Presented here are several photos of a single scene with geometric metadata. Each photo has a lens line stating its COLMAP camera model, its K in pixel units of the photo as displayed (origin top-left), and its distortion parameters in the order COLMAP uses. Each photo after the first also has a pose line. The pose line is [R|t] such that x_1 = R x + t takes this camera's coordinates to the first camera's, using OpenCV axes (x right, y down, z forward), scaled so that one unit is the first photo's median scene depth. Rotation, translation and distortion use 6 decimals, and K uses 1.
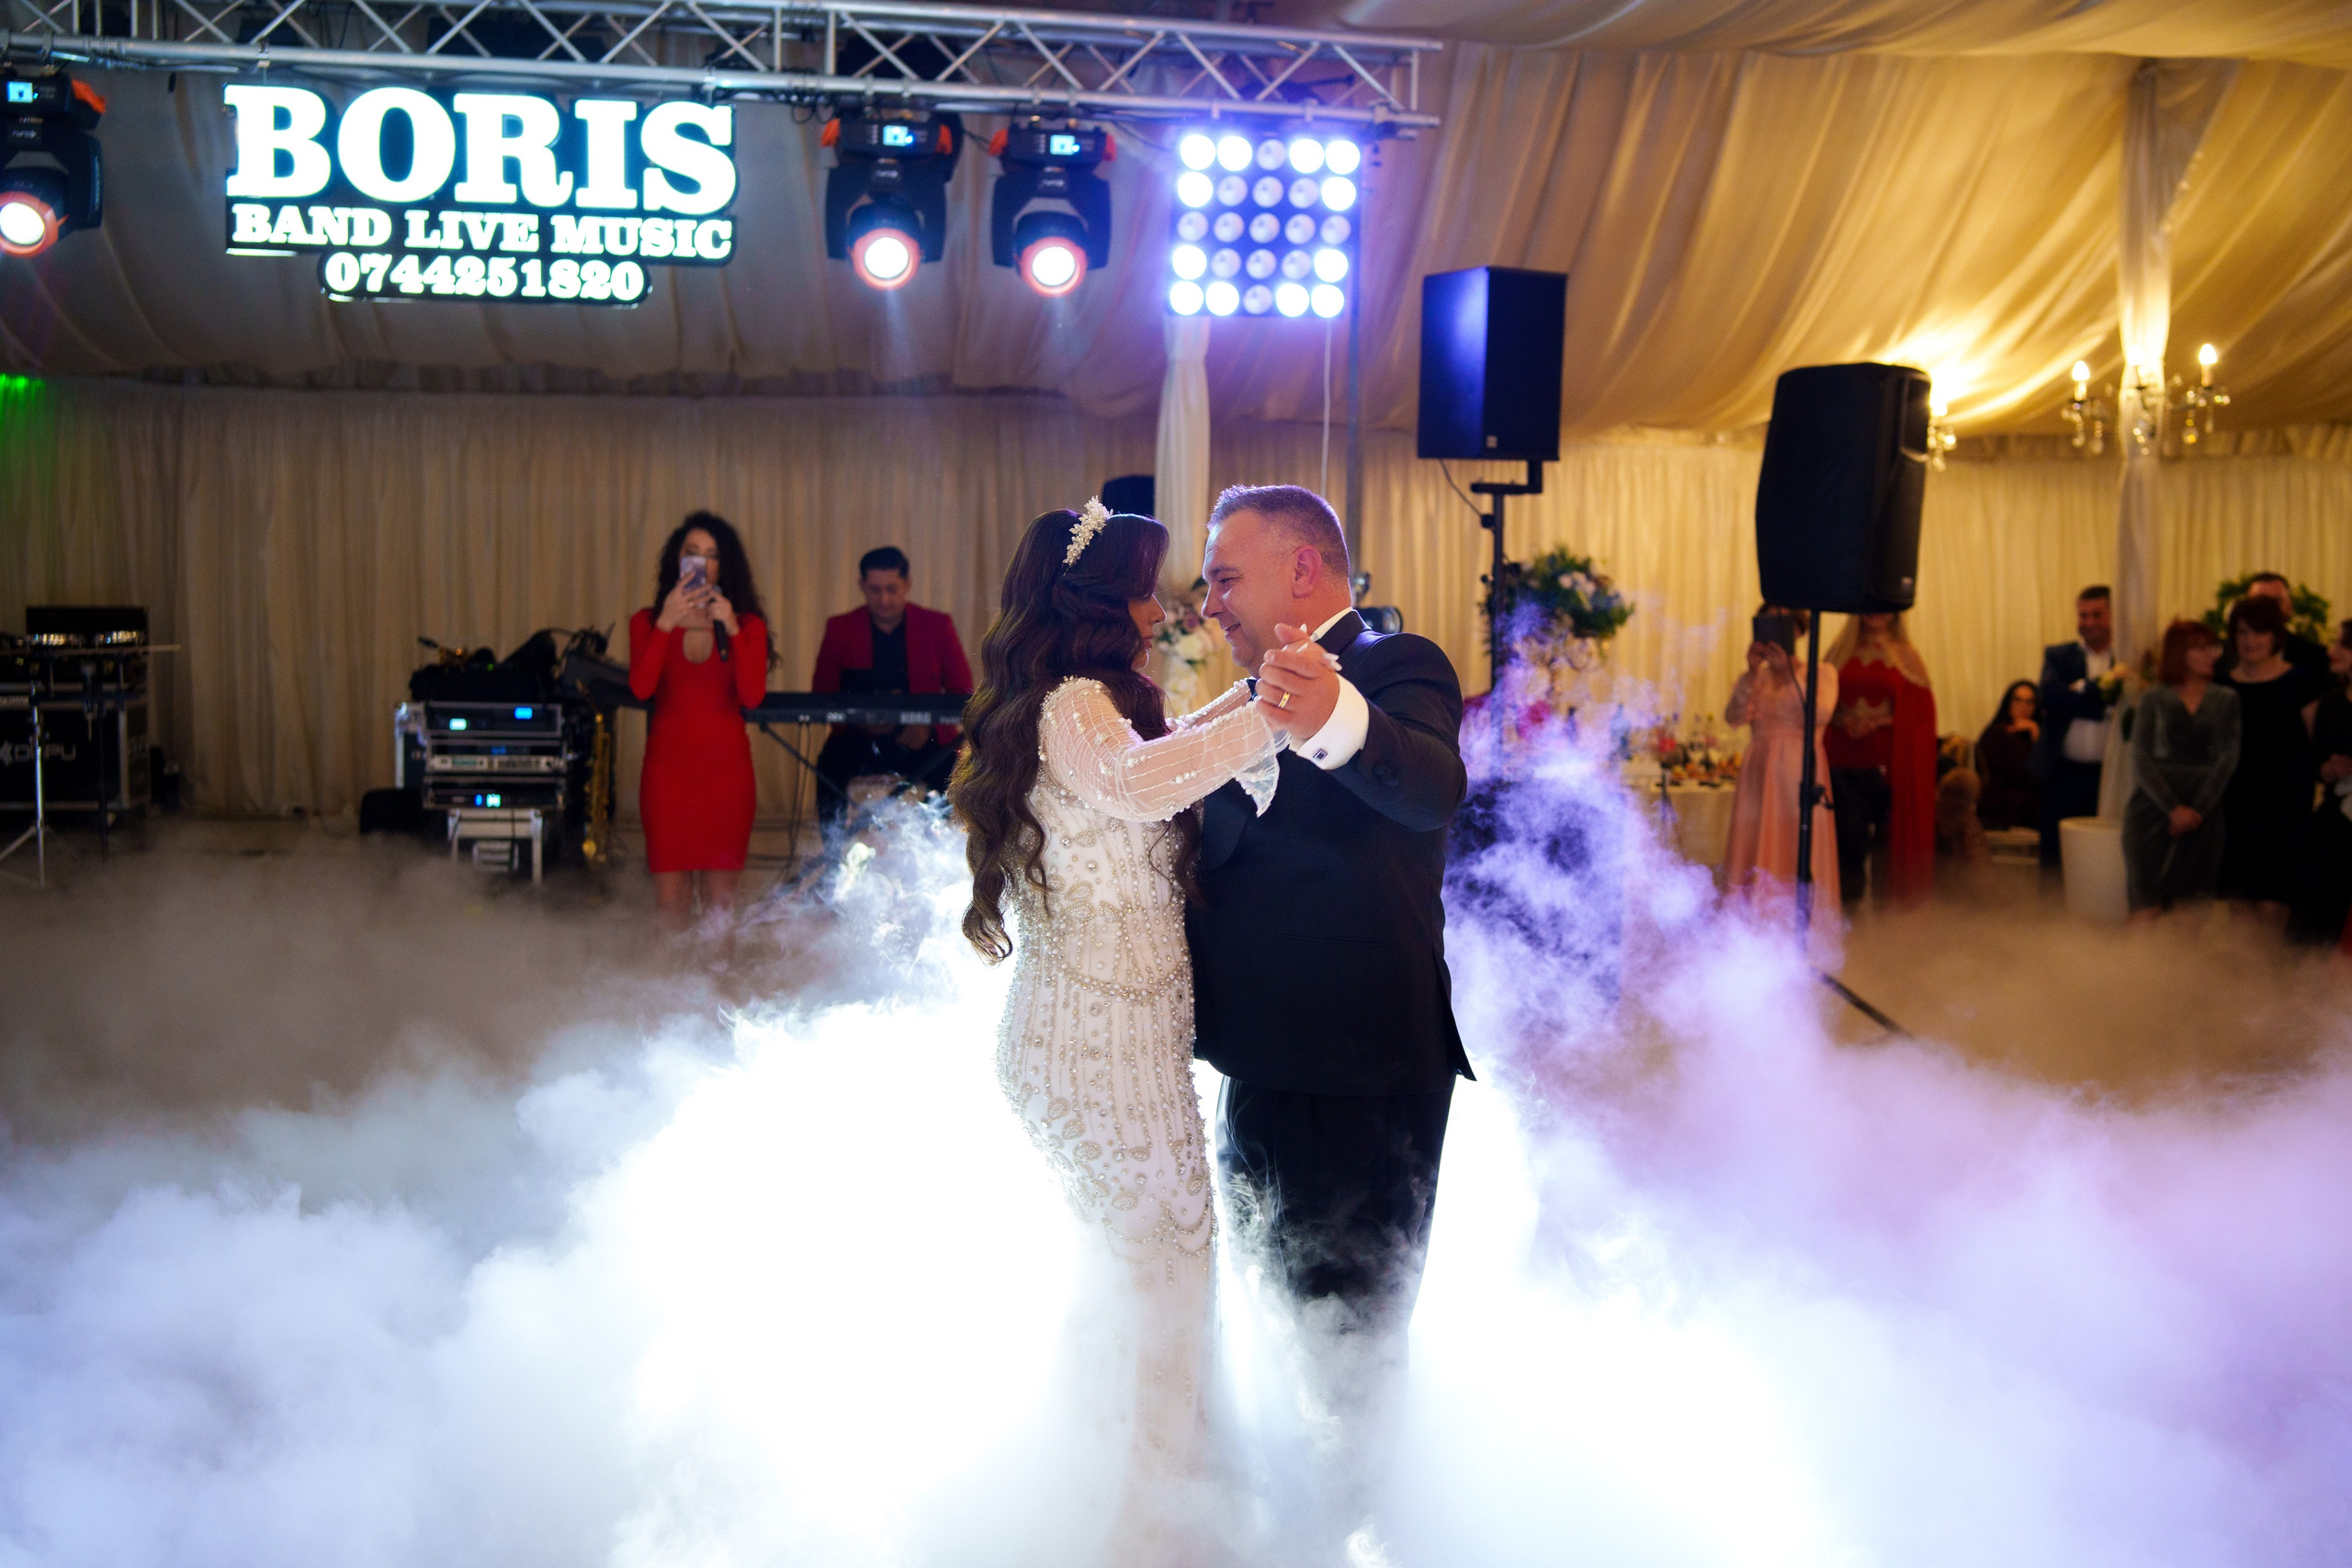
lens RADIAL K [[2264.6, 0, 1176.0], [0, 2264.6, 784.0], [0, 0, 1]] dist [-0.100700, 0.096292]
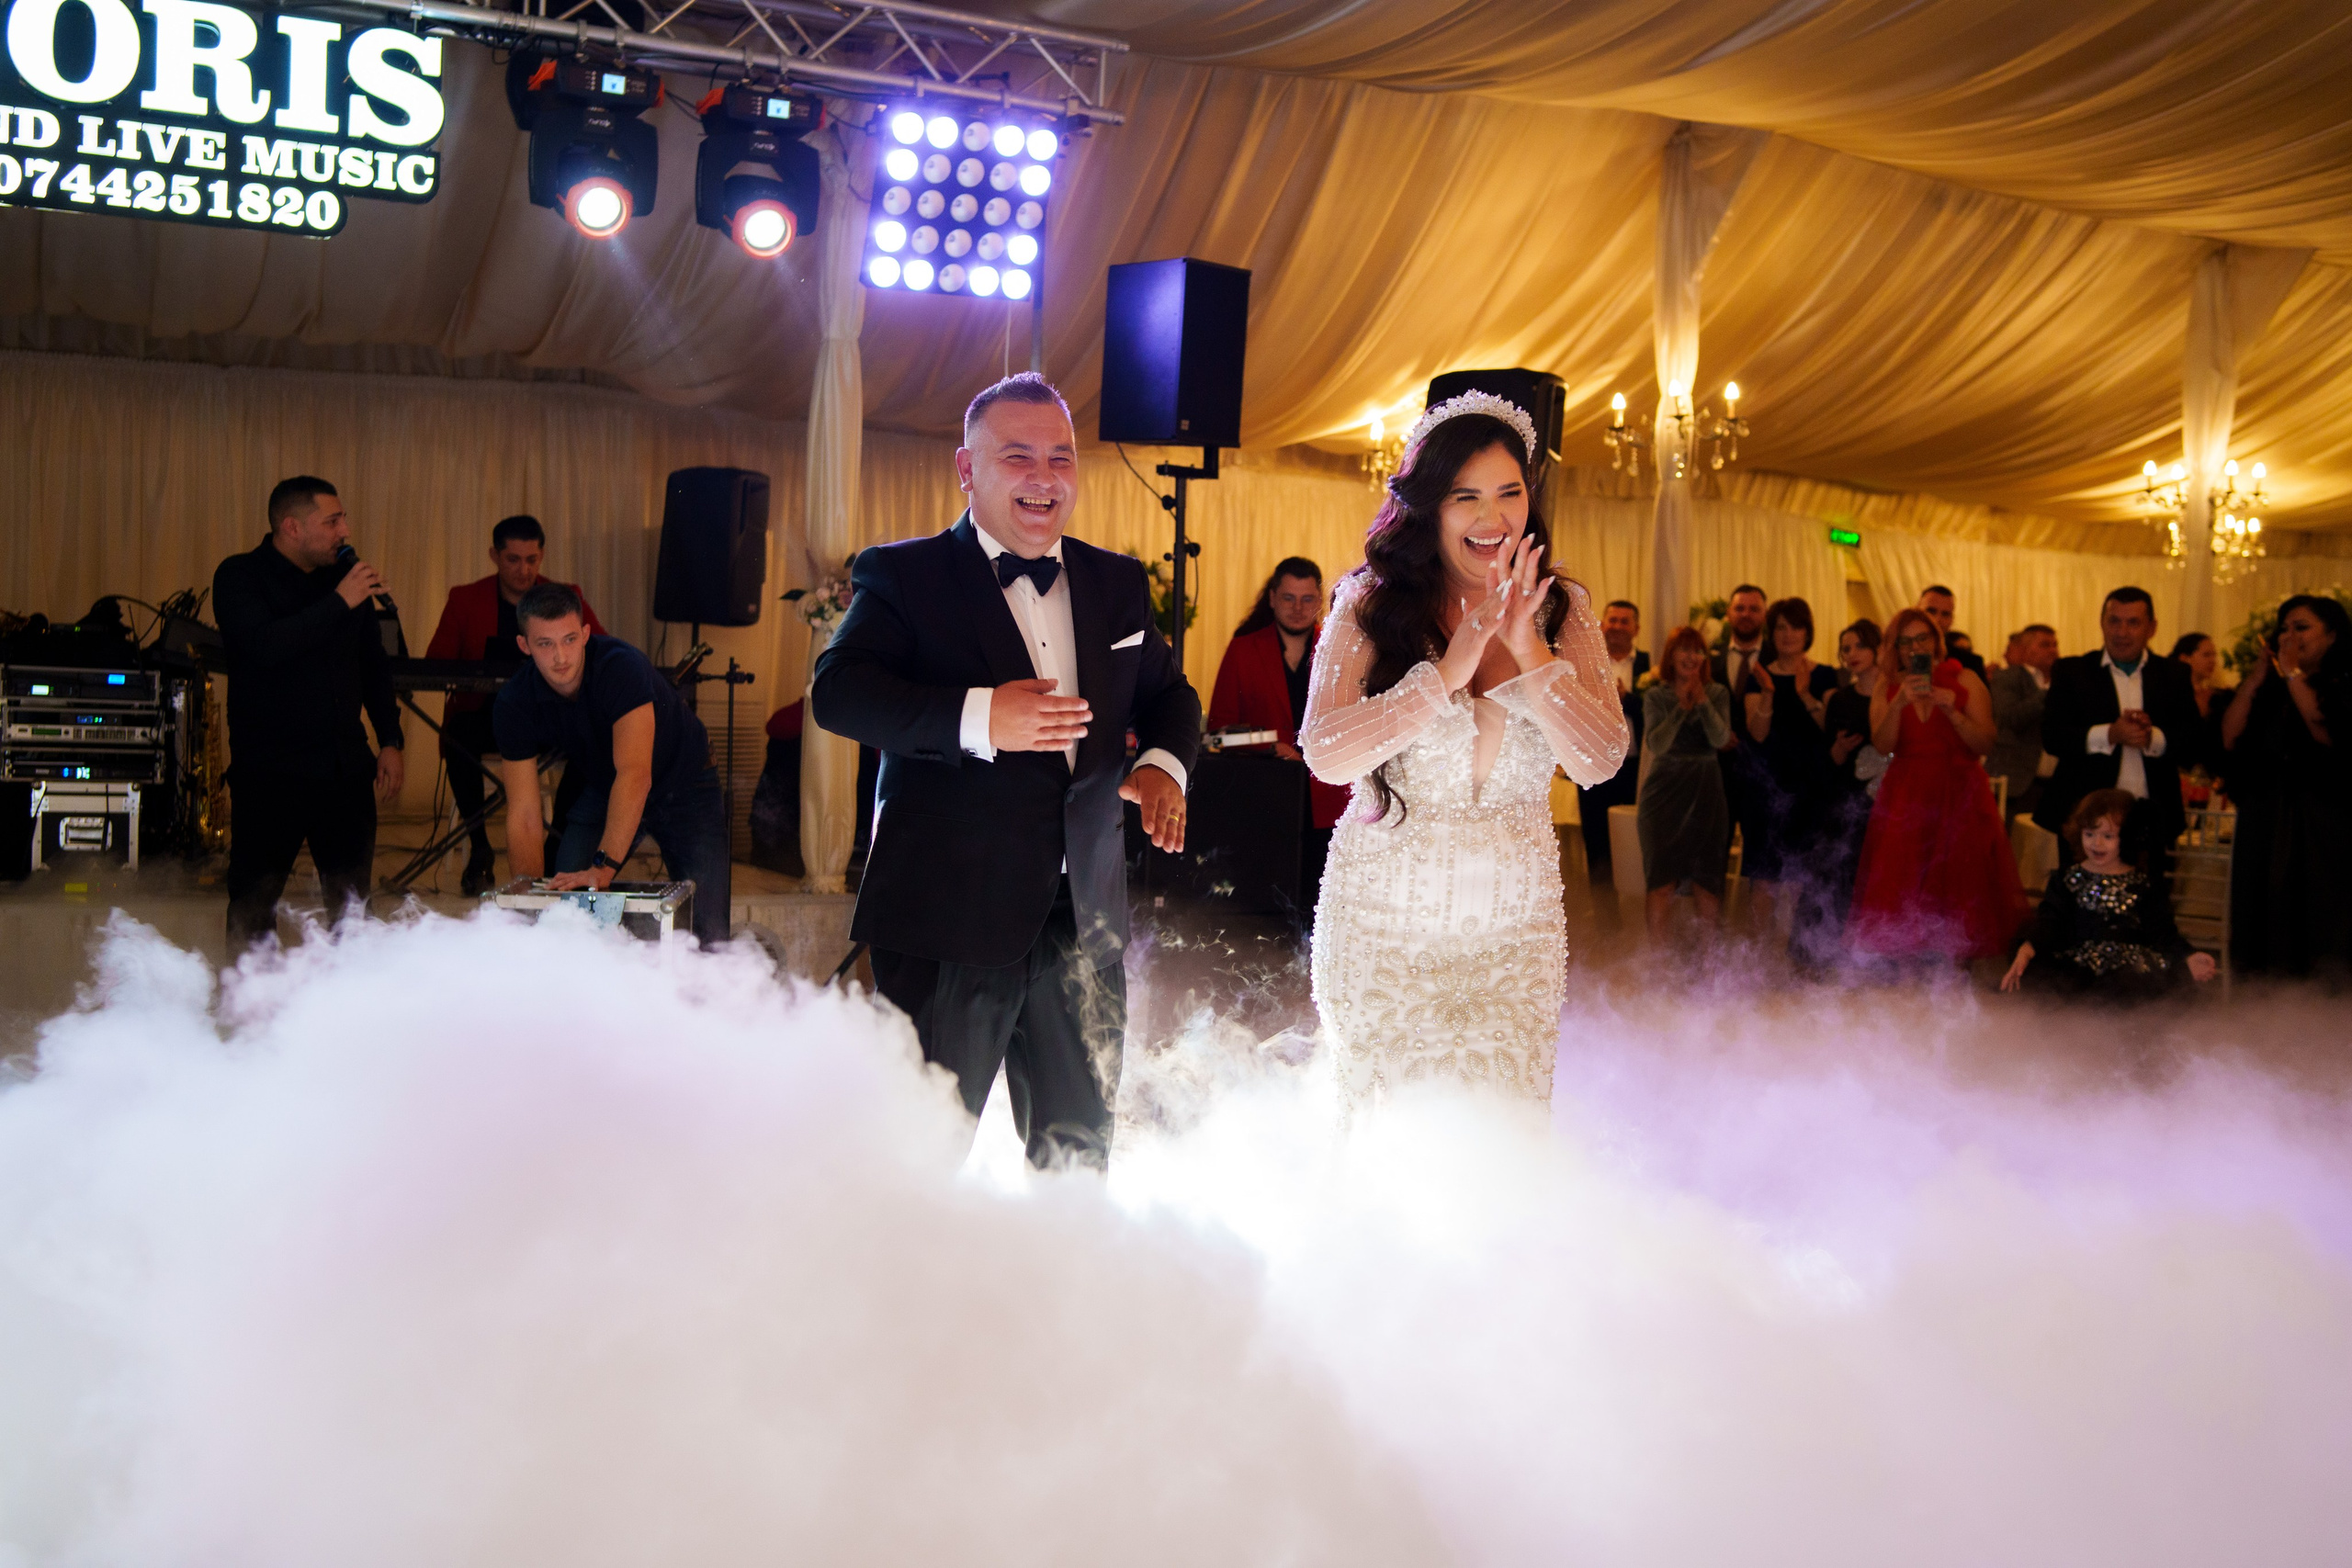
lens RADIAL K [[2264.6, 0, 1176.0], [0, 2264.6, 784.0], [0, 0, 1]] dist [-0.100700, 0.096292]
pose [[0.958343, 0.006732, 0.285541, -0.163199], [-0.000706, 0.999775, -0.021202, 0.037453], [-0.285620, 0.020117, 0.958132, -0.001203]]
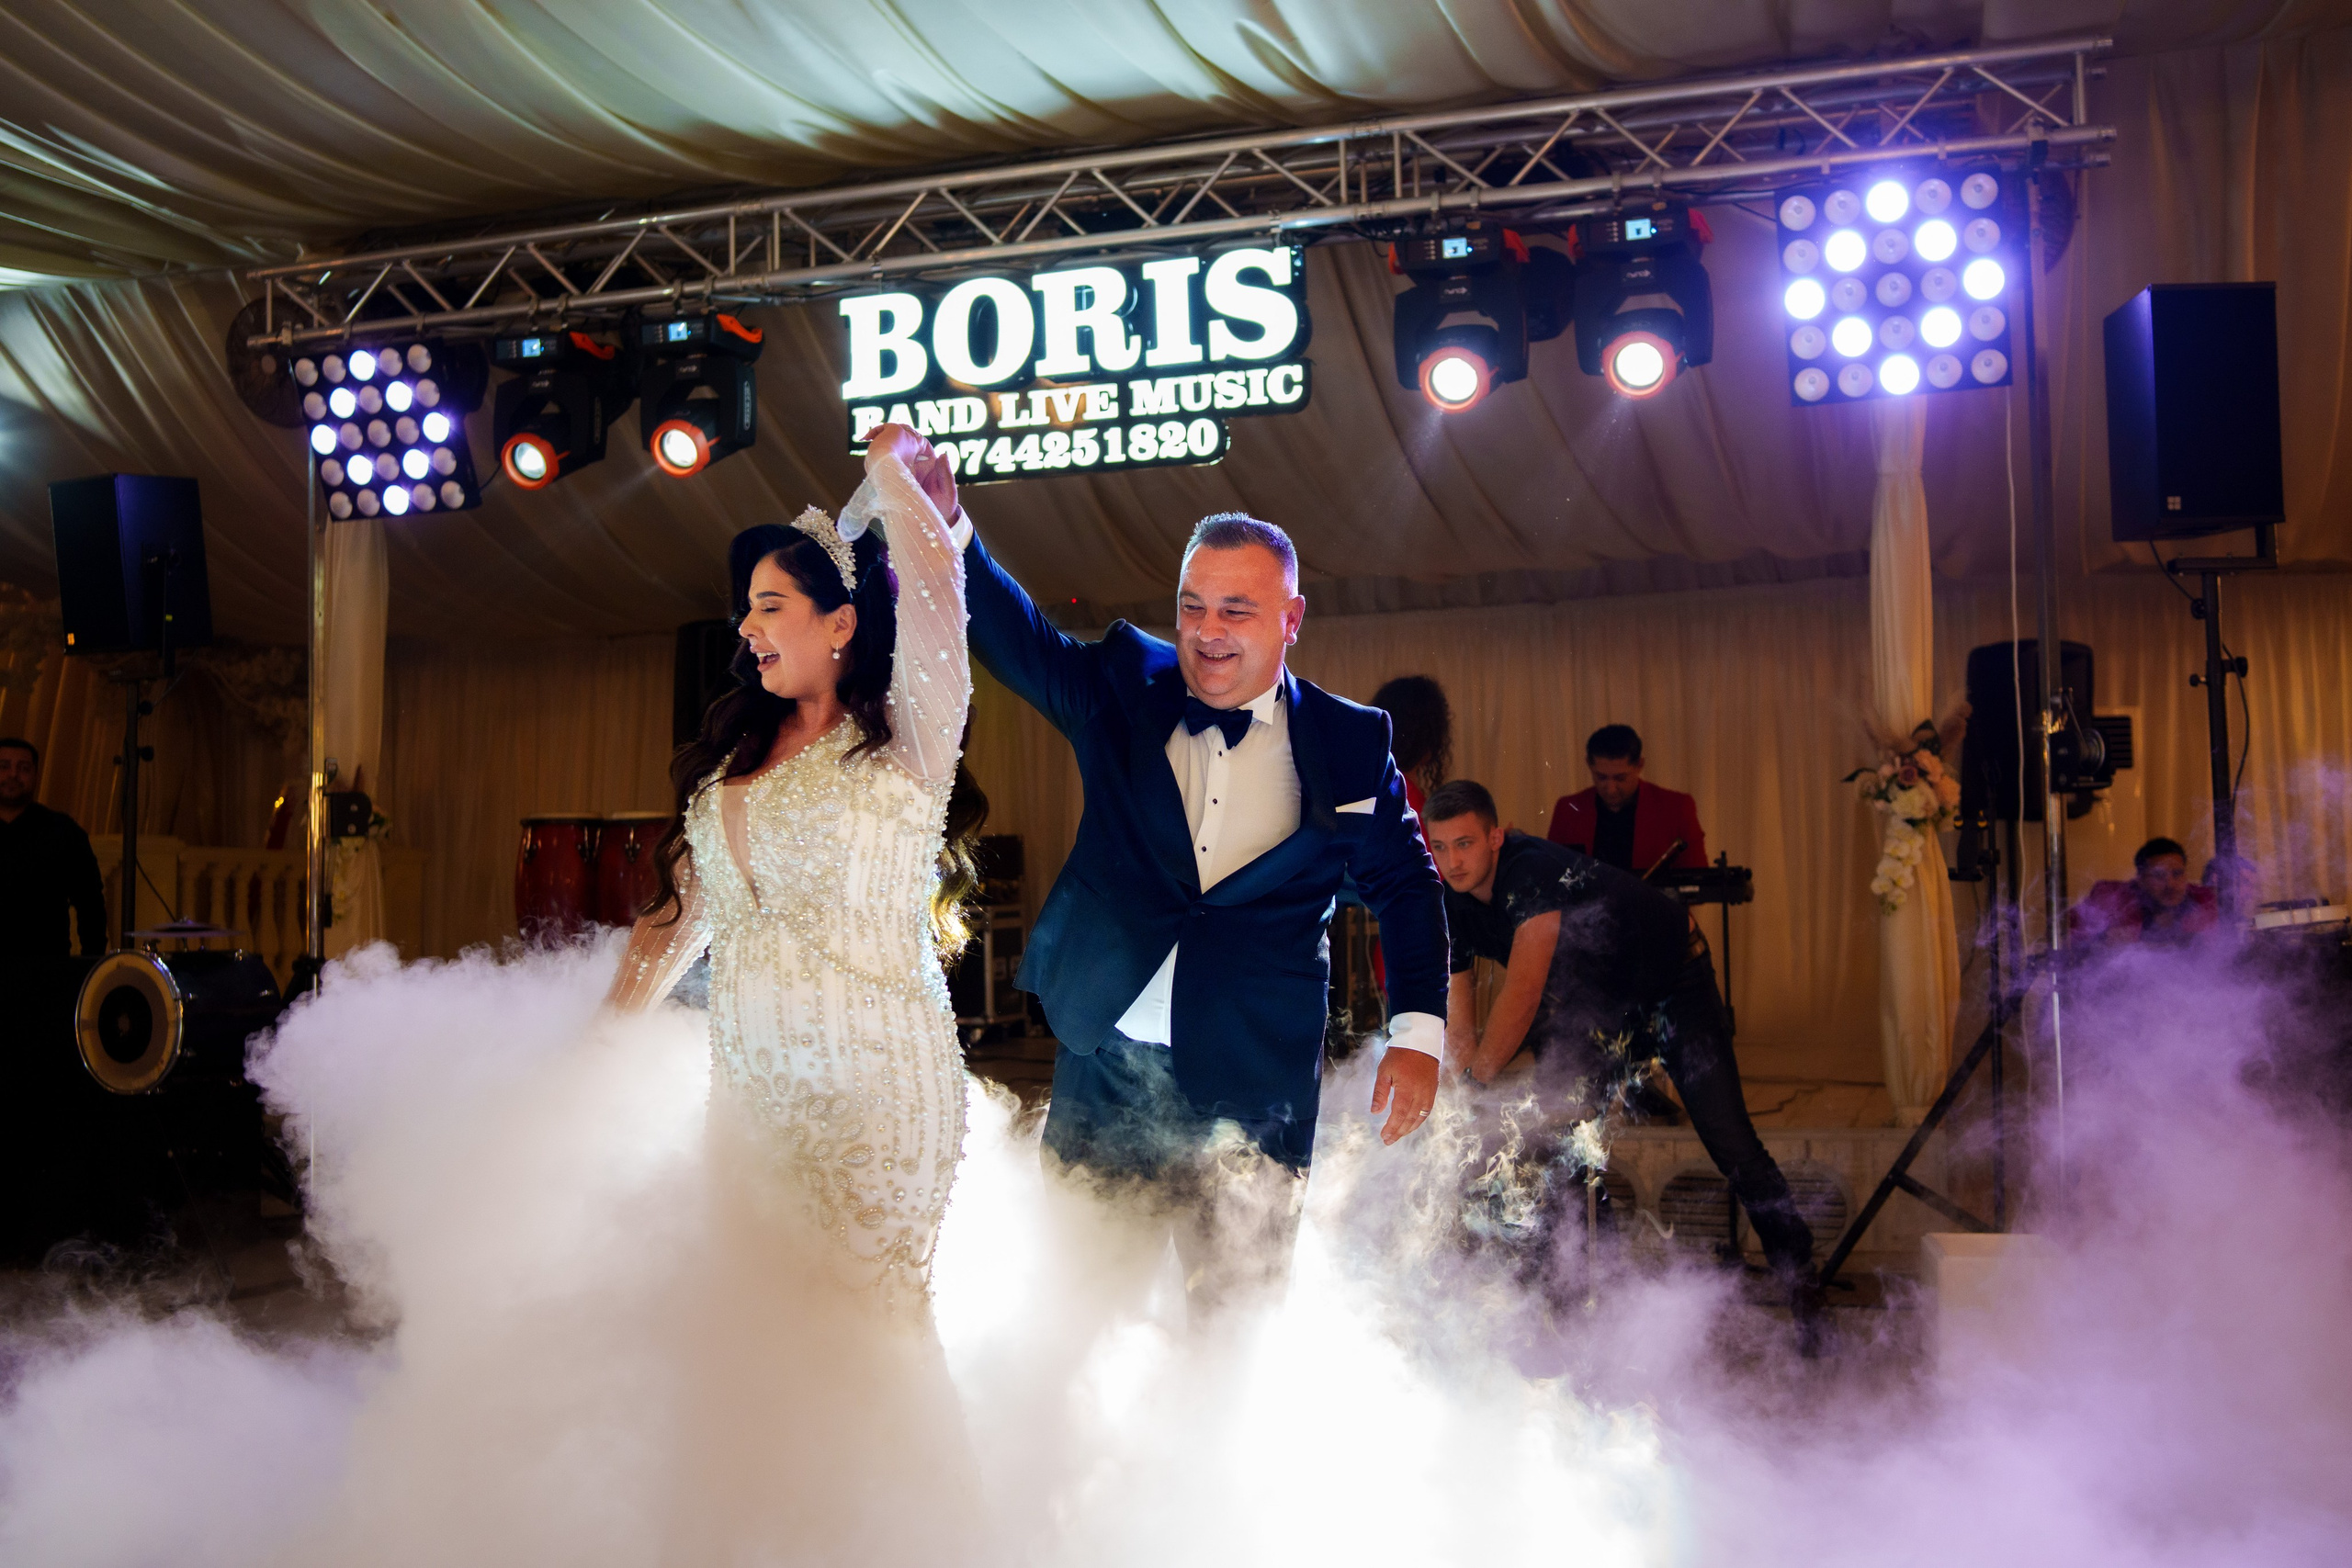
lens RADIAL K [[2264.6, 0, 1176.0], [0, 2264.6, 784.0], [0, 0, 1]] dist [-0.100700, 0.096292]
pose [[0.861769, -0.054296, -0.504387, 0.227015], [-0.010018, 0.992241, -0.123928, 0.045308], [0.507202, 0.111850, 0.854538, 0.171594]]
